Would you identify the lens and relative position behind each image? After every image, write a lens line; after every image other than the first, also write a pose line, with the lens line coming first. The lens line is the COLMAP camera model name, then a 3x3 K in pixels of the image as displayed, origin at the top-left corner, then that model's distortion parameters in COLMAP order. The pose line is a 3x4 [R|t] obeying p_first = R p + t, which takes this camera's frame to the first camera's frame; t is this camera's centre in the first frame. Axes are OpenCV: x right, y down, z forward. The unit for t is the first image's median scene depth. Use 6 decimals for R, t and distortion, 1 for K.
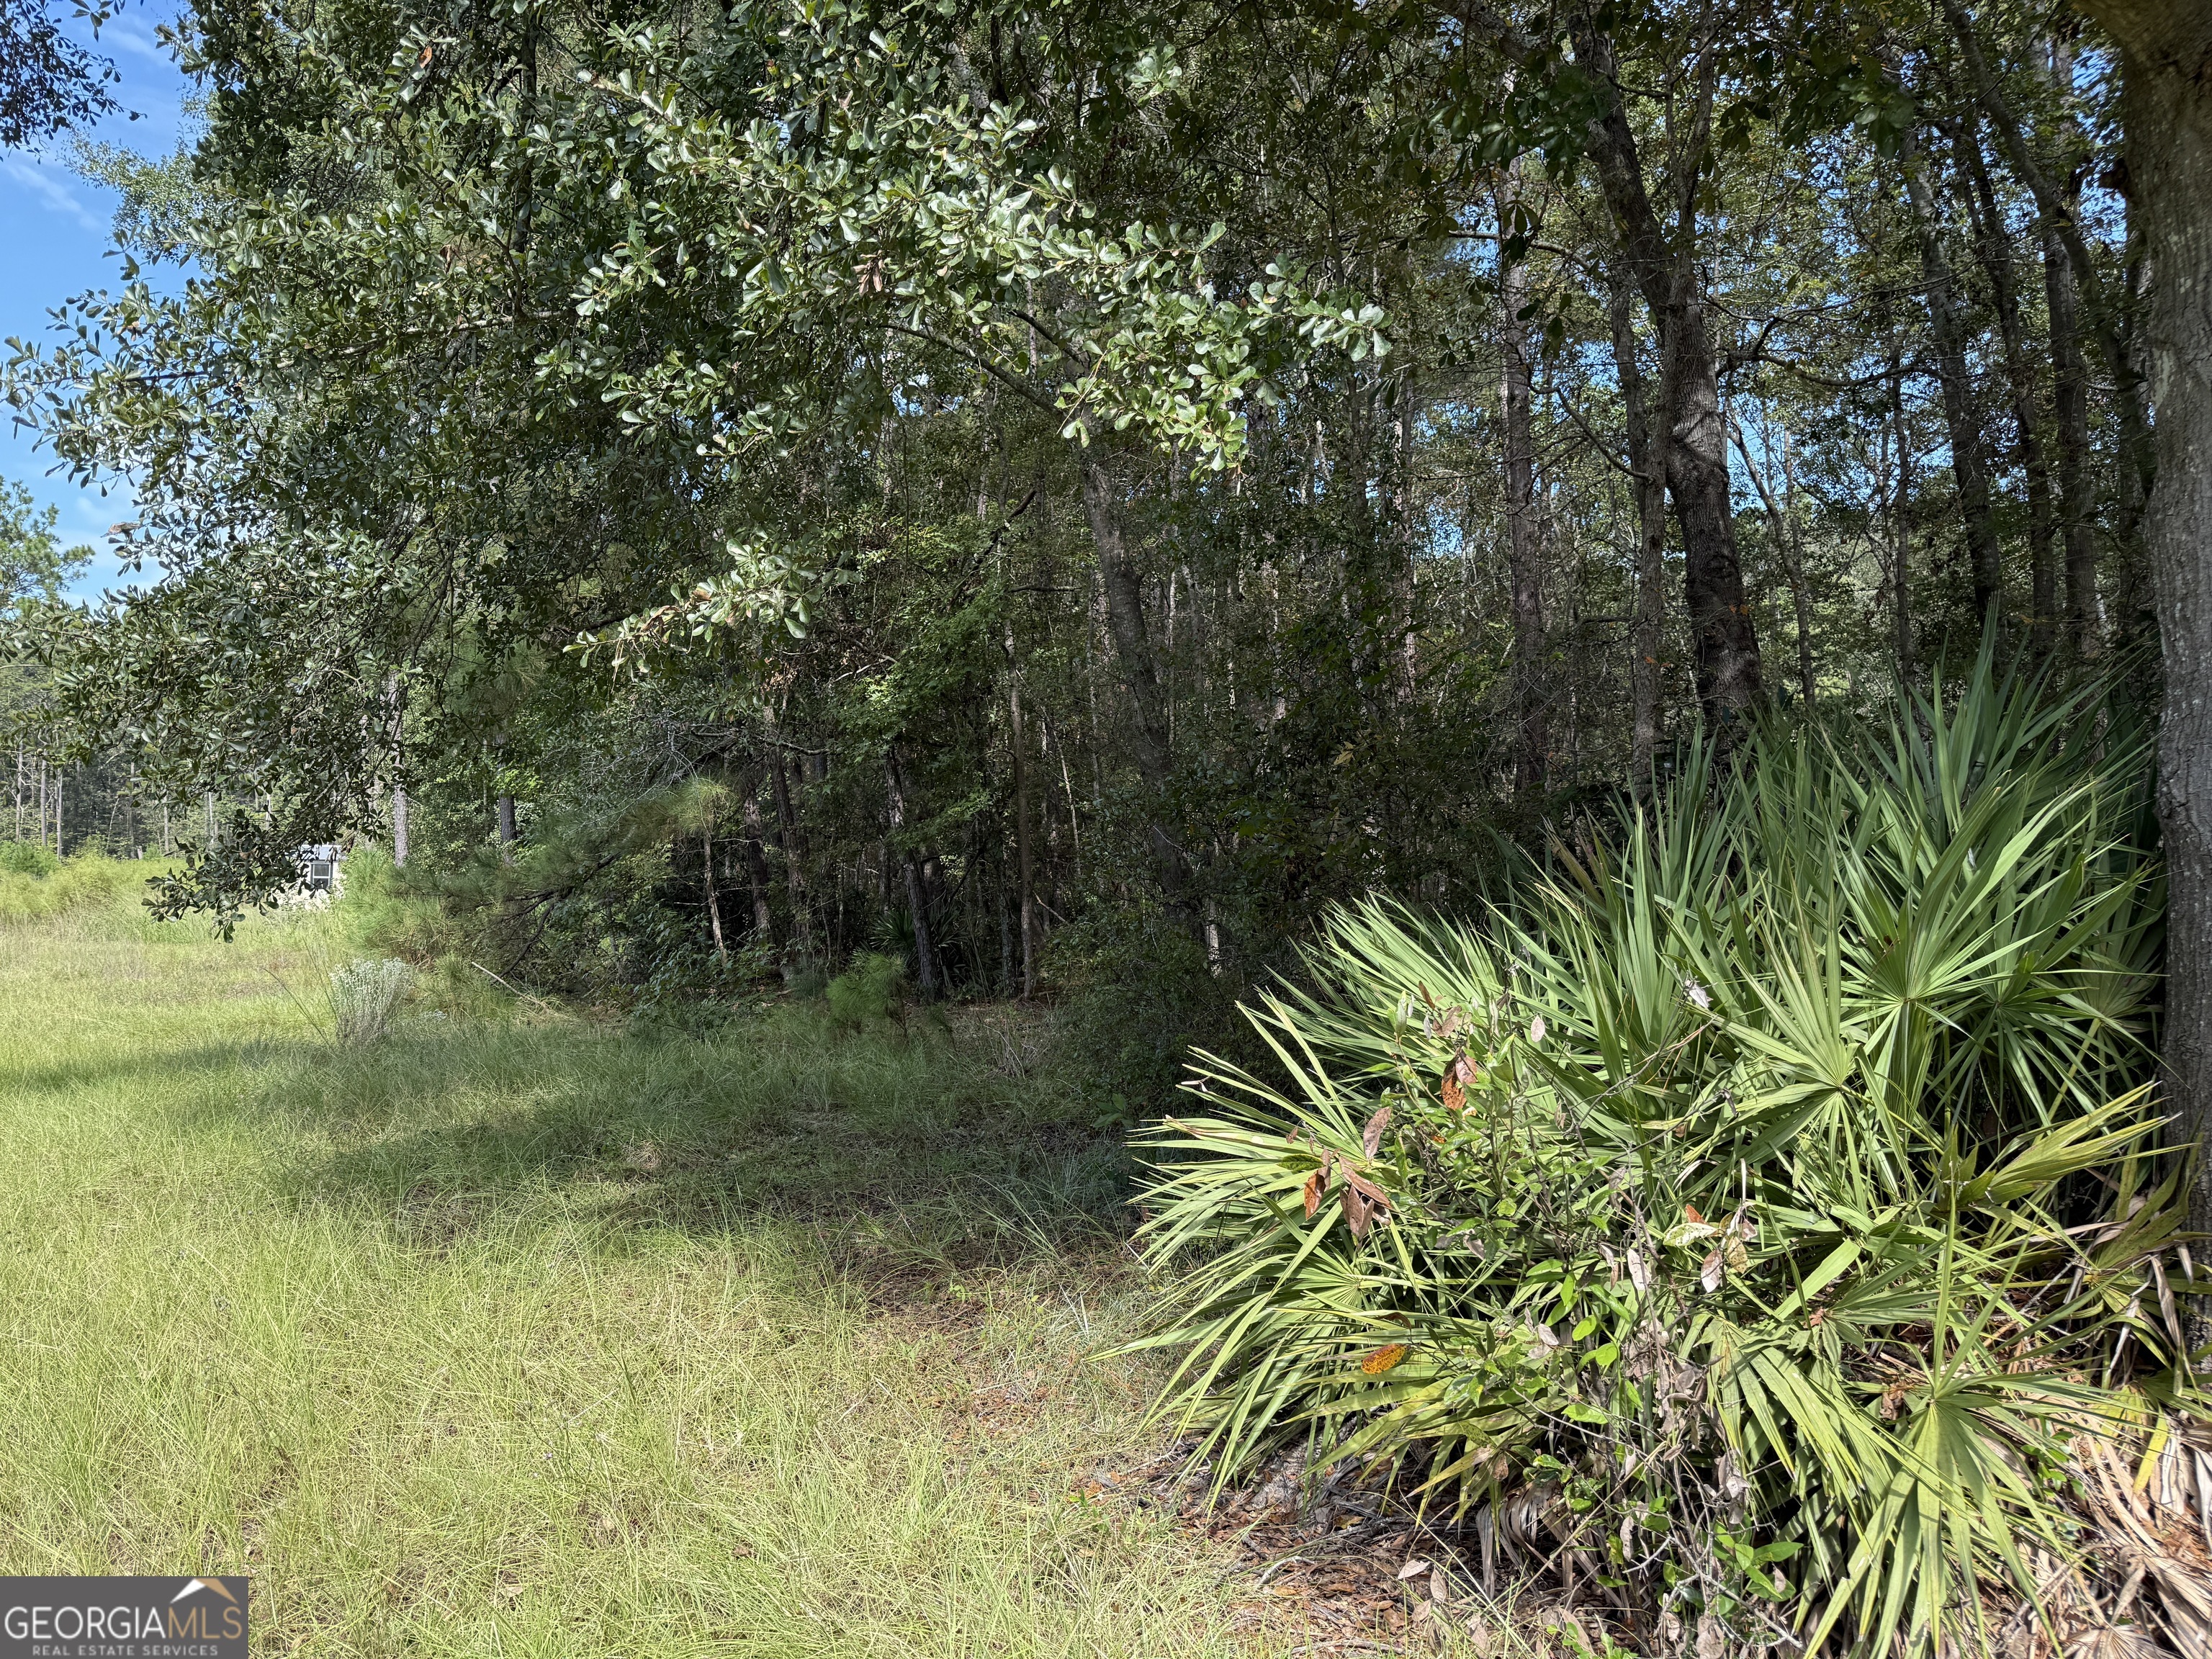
lens RADIAL K [[1532.5, 0, 1133.7], [0, 1532.5, 801.6], [0, 0, 1]] dist [0.043075, -0.064647]
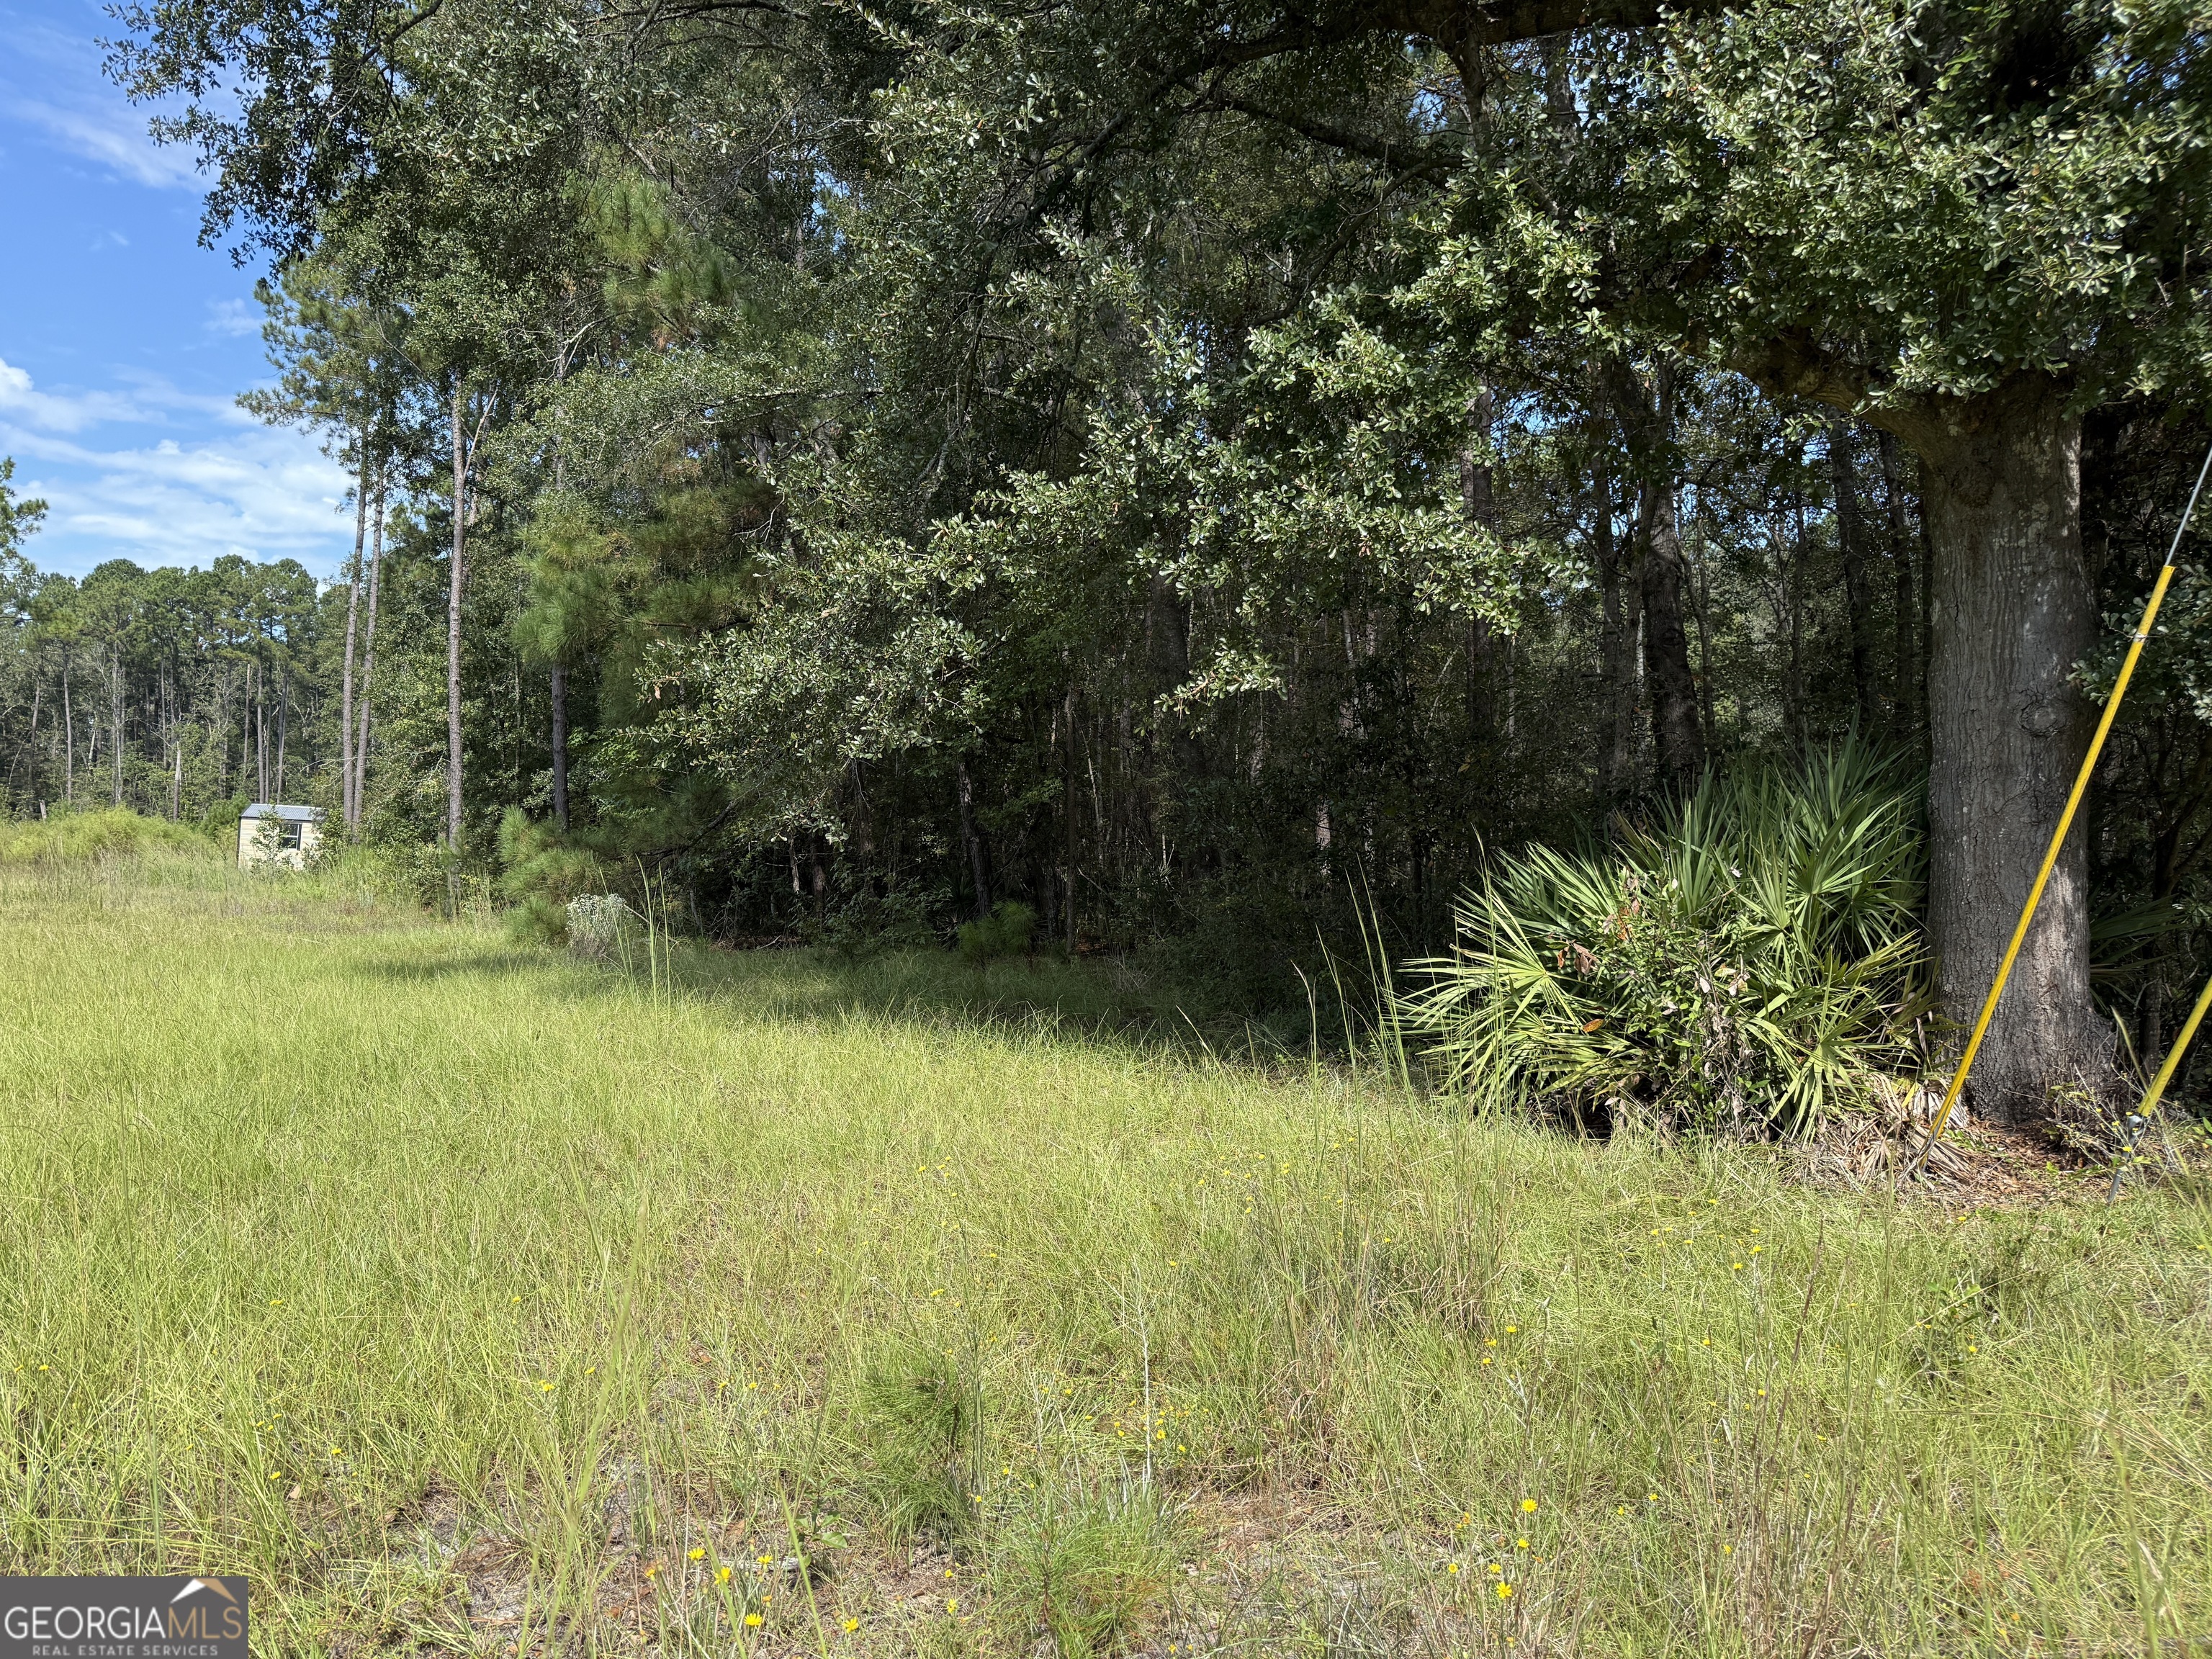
lens RADIAL K [[1532.5, 0, 1105.8], [0, 1532.5, 819.4], [0, 0, 1]] dist [0.043075, -0.064647]
pose [[0.997944, 0.038716, 0.051083, -0.584381], [-0.039481, 0.999122, 0.014037, 0.030079], [-0.050494, -0.016025, 0.998596, -1.077784]]
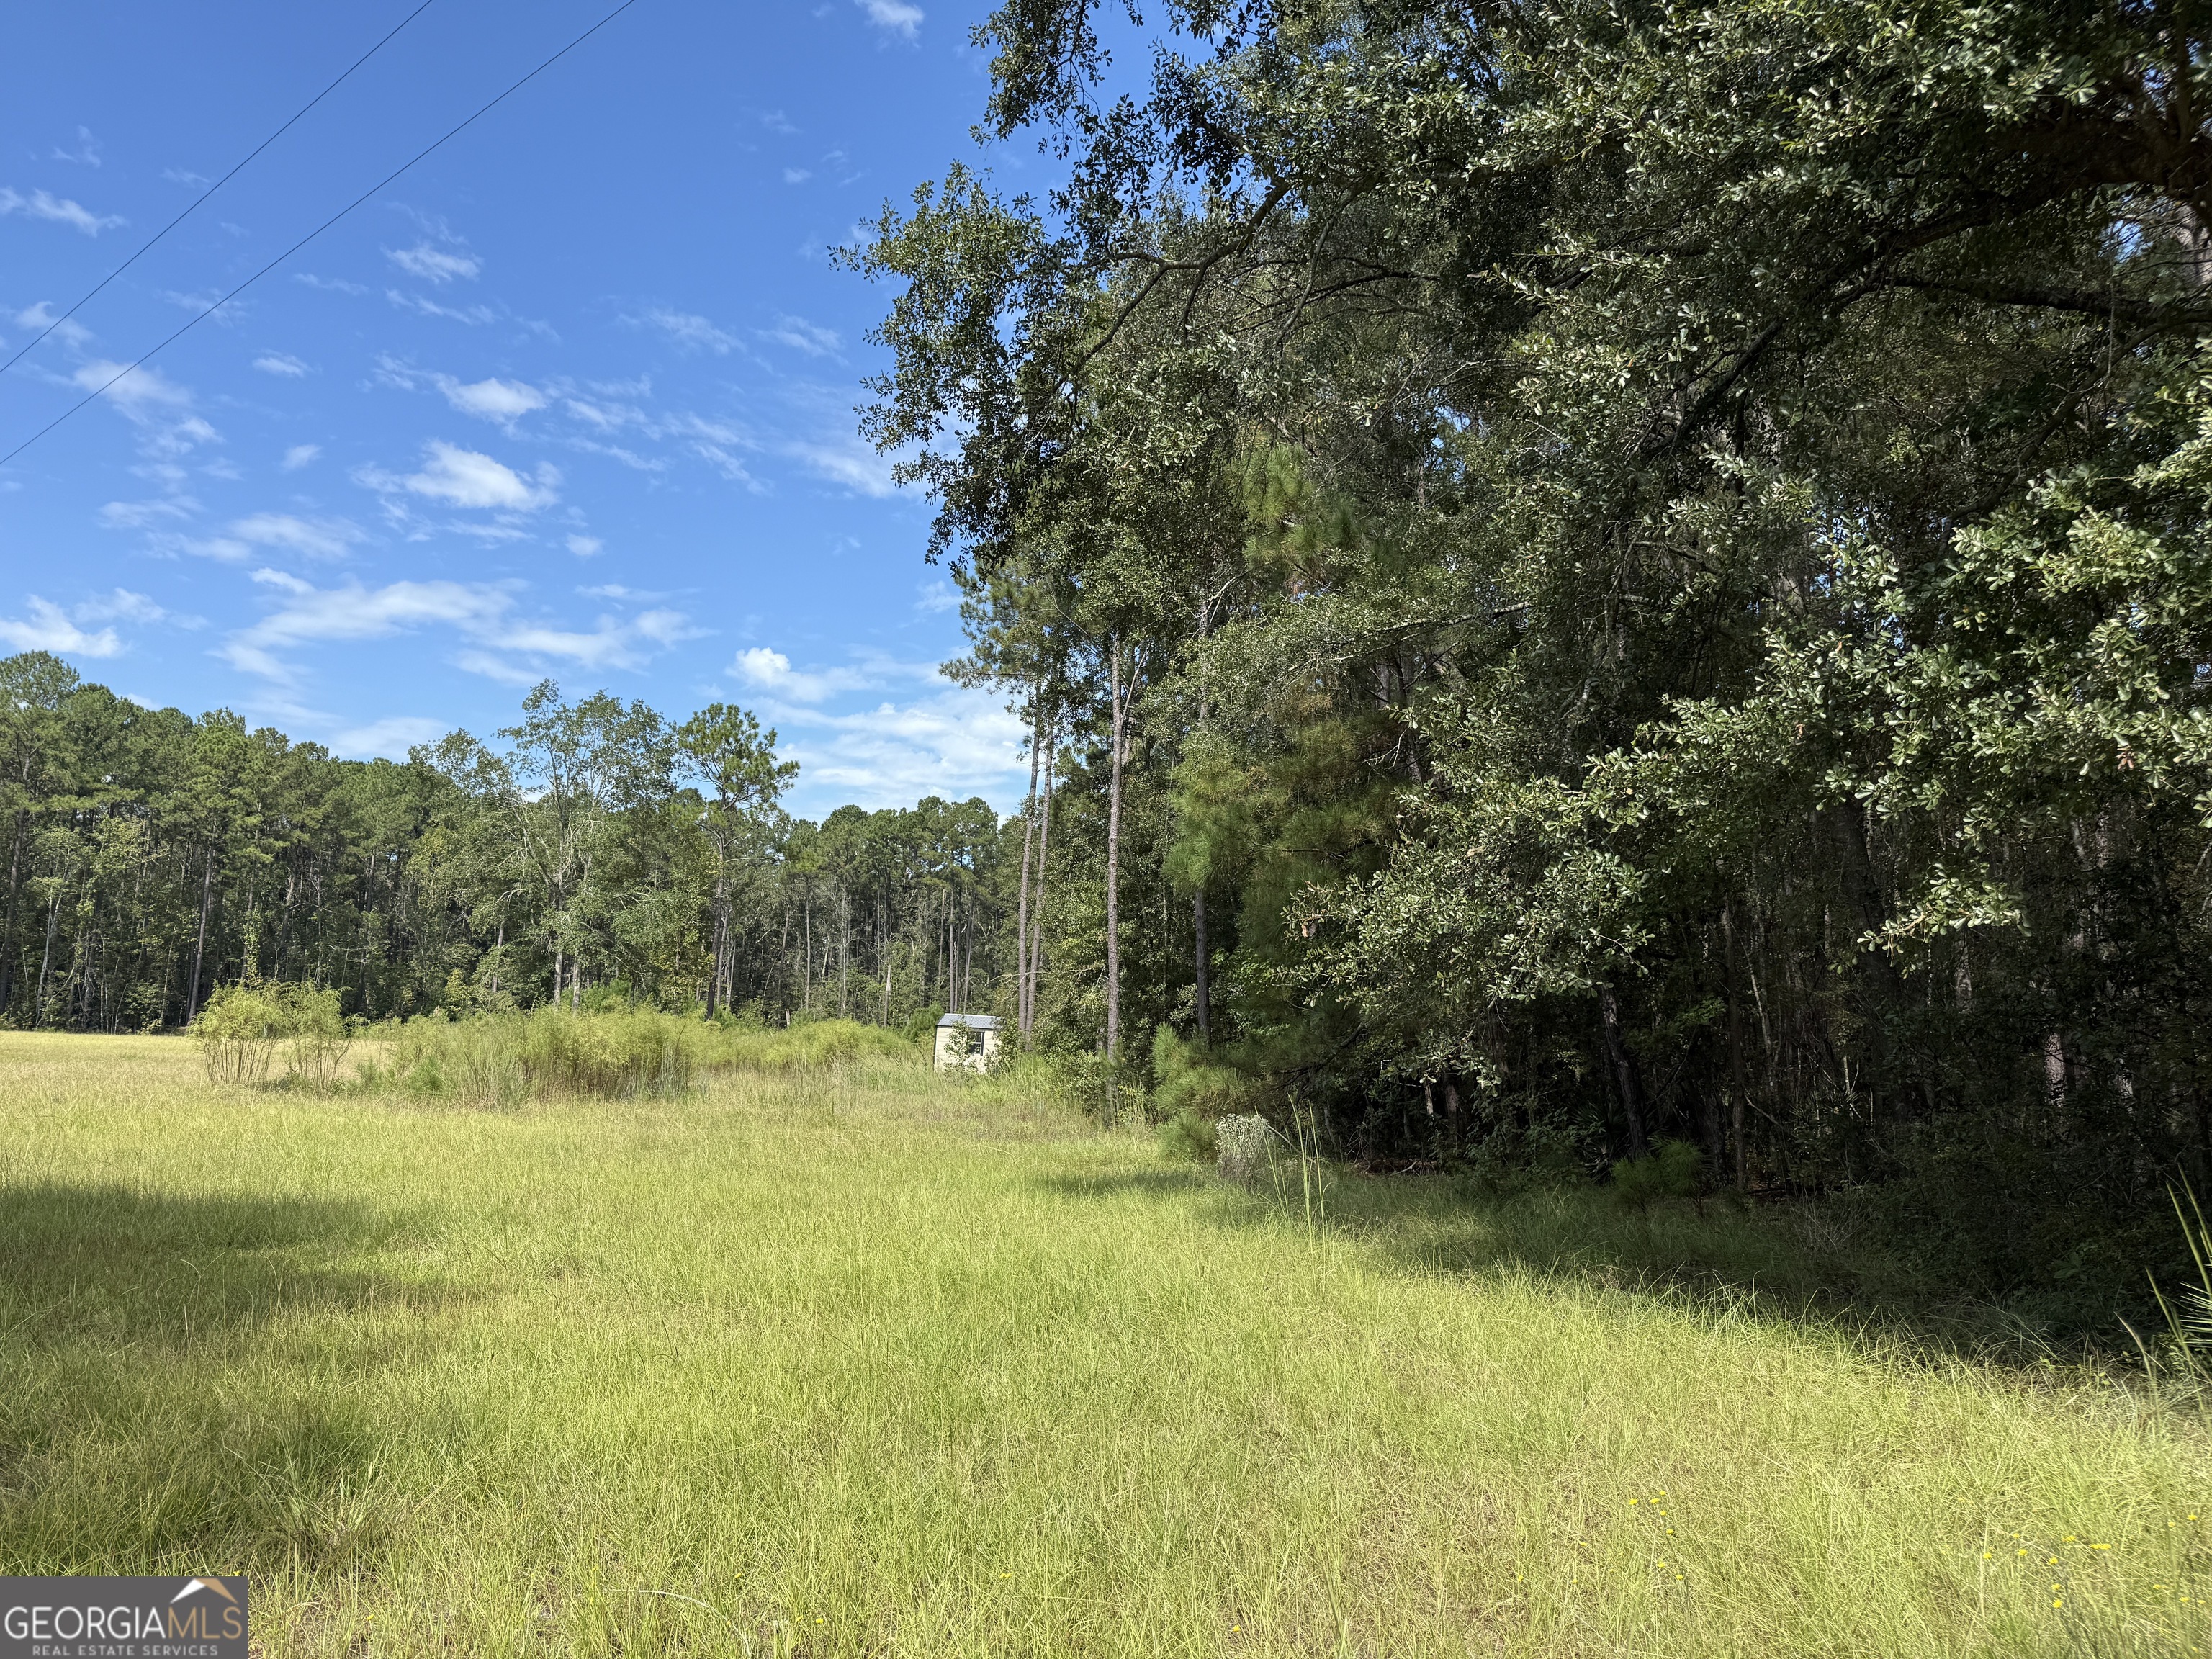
lens RADIAL K [[1532.5, 0, 1110.0], [0, 1532.5, 832.6], [0, 0, 1]] dist [0.043075, -0.064647]
pose [[0.939821, -0.001683, -0.341663, -0.633953], [-0.033034, 0.994855, -0.095768, -0.031026], [0.340067, 0.101291, 0.934930, -1.066431]]
